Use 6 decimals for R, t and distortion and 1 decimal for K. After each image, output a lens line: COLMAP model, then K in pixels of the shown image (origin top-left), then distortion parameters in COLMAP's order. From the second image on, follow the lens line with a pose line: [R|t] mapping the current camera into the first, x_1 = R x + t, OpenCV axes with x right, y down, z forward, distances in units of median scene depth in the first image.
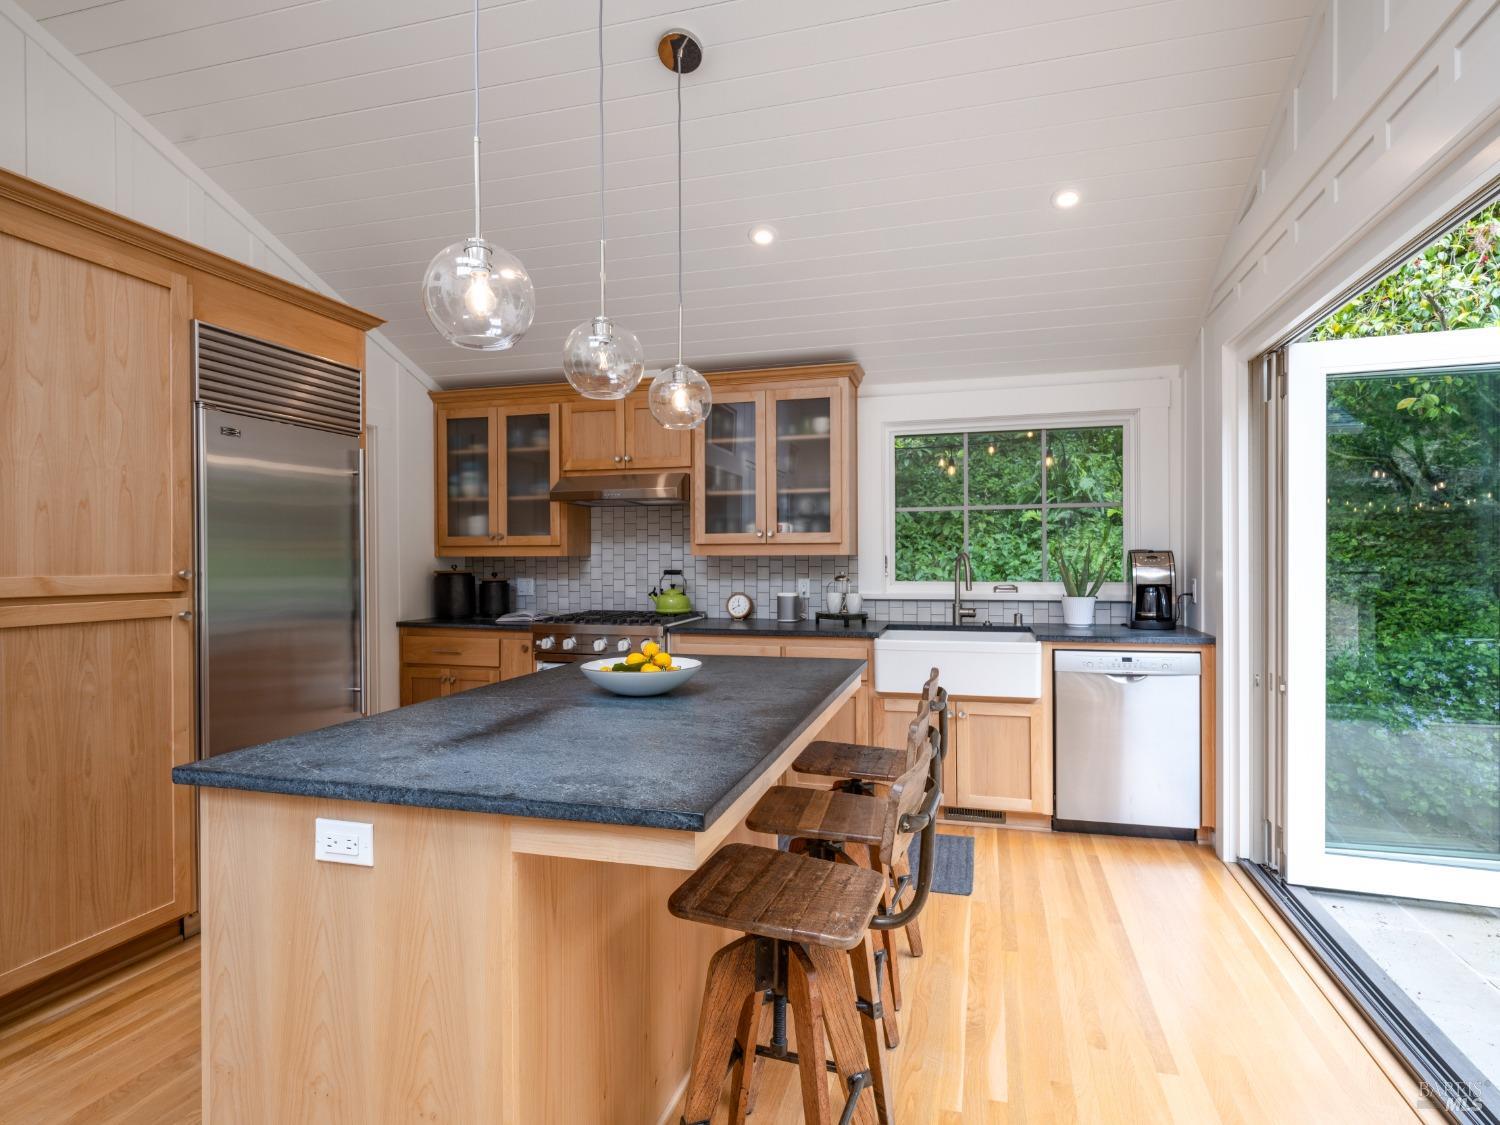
lens RADIAL K [[804.4, 0, 748.4], [0, 804.4, 565.2], [0, 0, 1]] dist [0.006252, -0.007063]
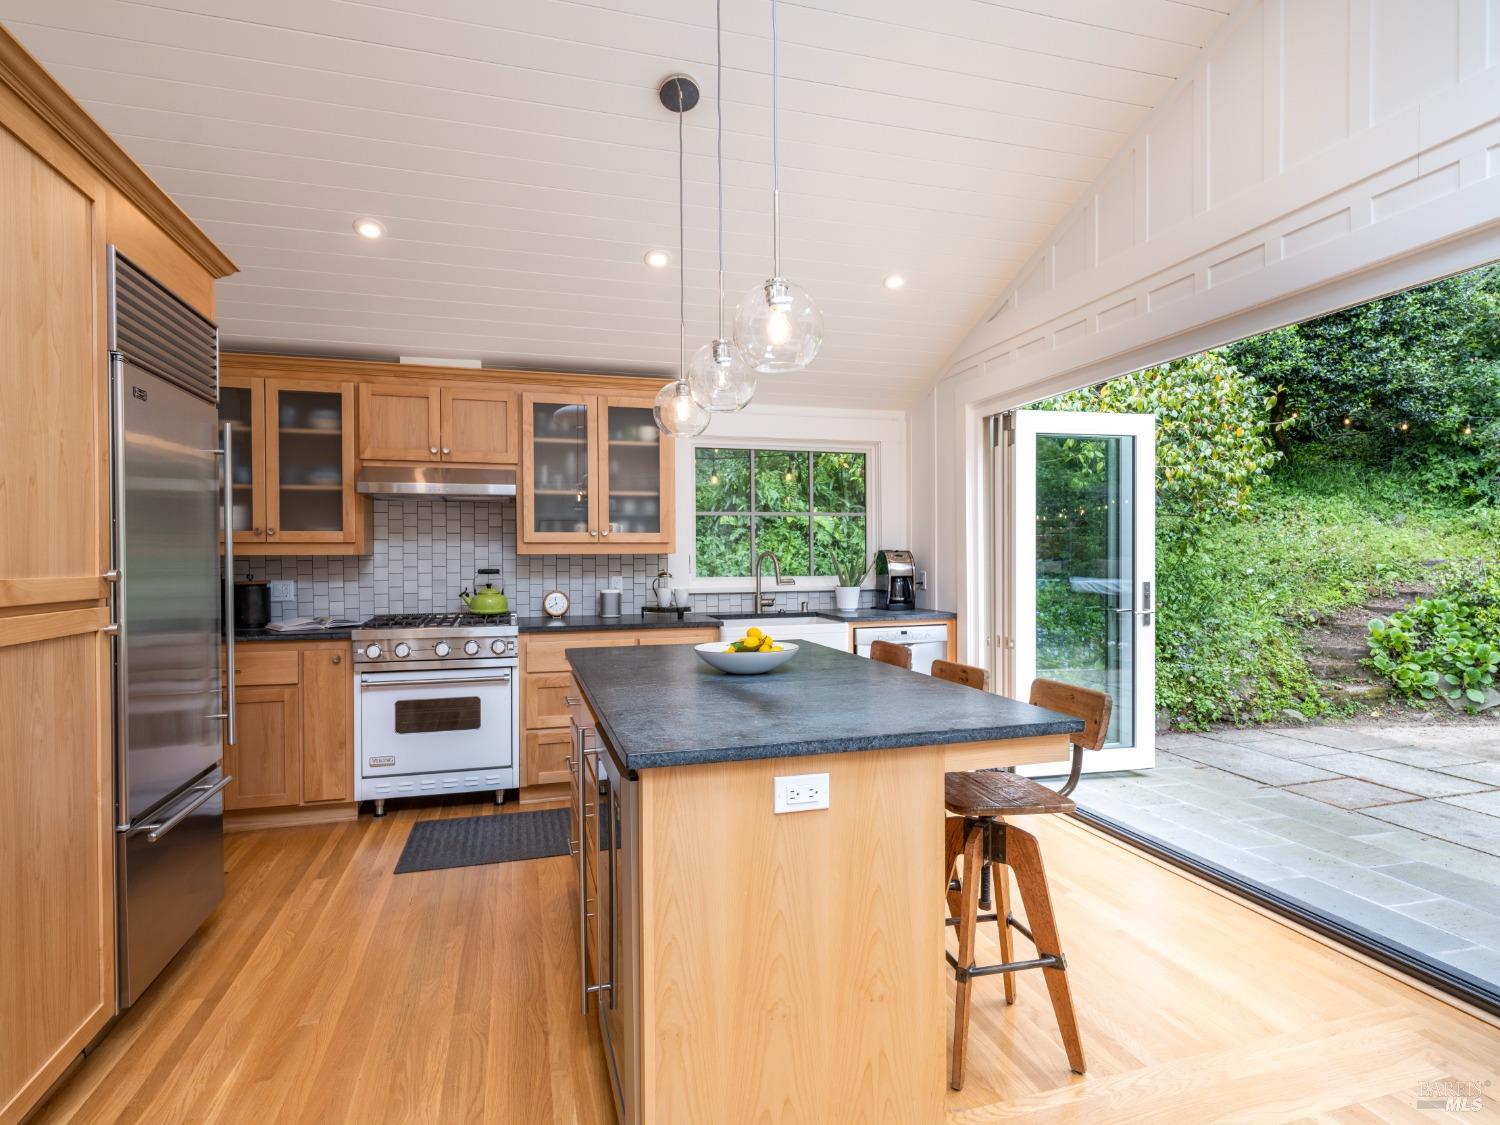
lens RADIAL K [[804.4, 0, 748.4], [0, 804.4, 565.2], [0, 0, 1]] dist [0.006252, -0.007063]
pose [[0.843862, -0.006446, 0.536521, -0.375715], [0.007281, 0.999973, 0.000561, 0.003241], [-0.536510, 0.003433, 0.843887, 0.015992]]
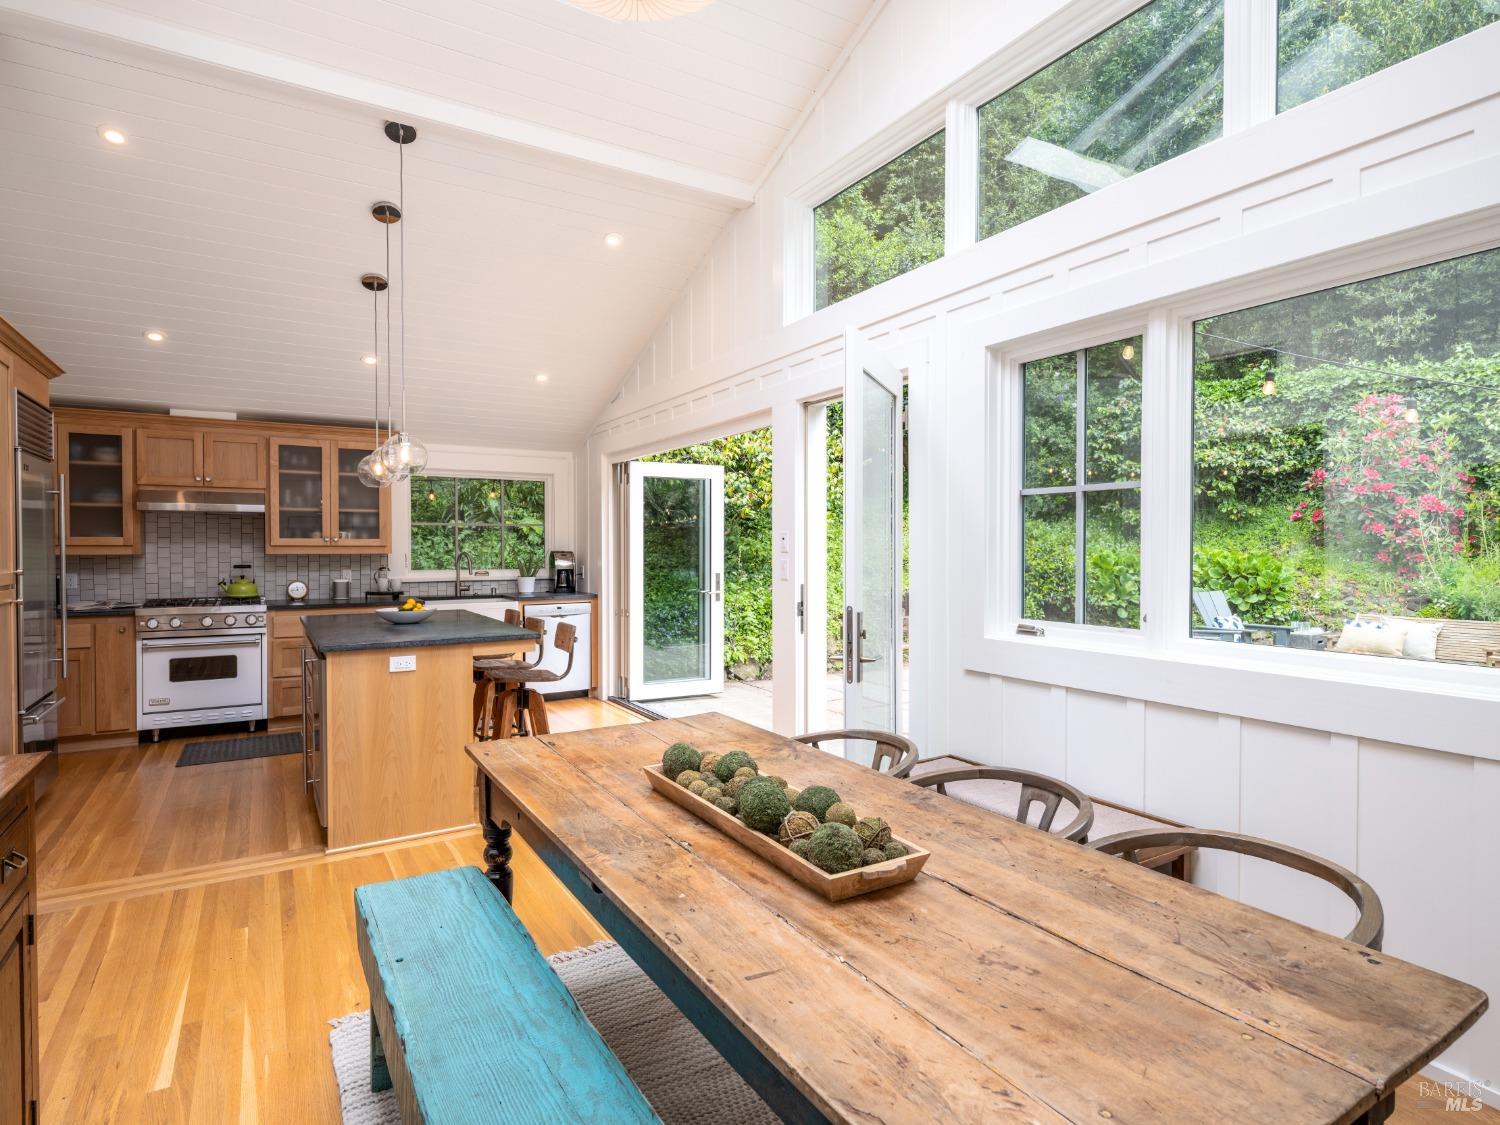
lens RADIAL K [[812.0, 0, 750.0], [0, 812.0, 562.5], [0, 0, 1]] dist [0.005112, -0.009089]
pose [[0.677413, -0.009859, 0.735537, -0.548722], [0.003272, 0.999941, 0.010390, -0.009515], [-0.735596, -0.004632, 0.677405, -0.557410]]
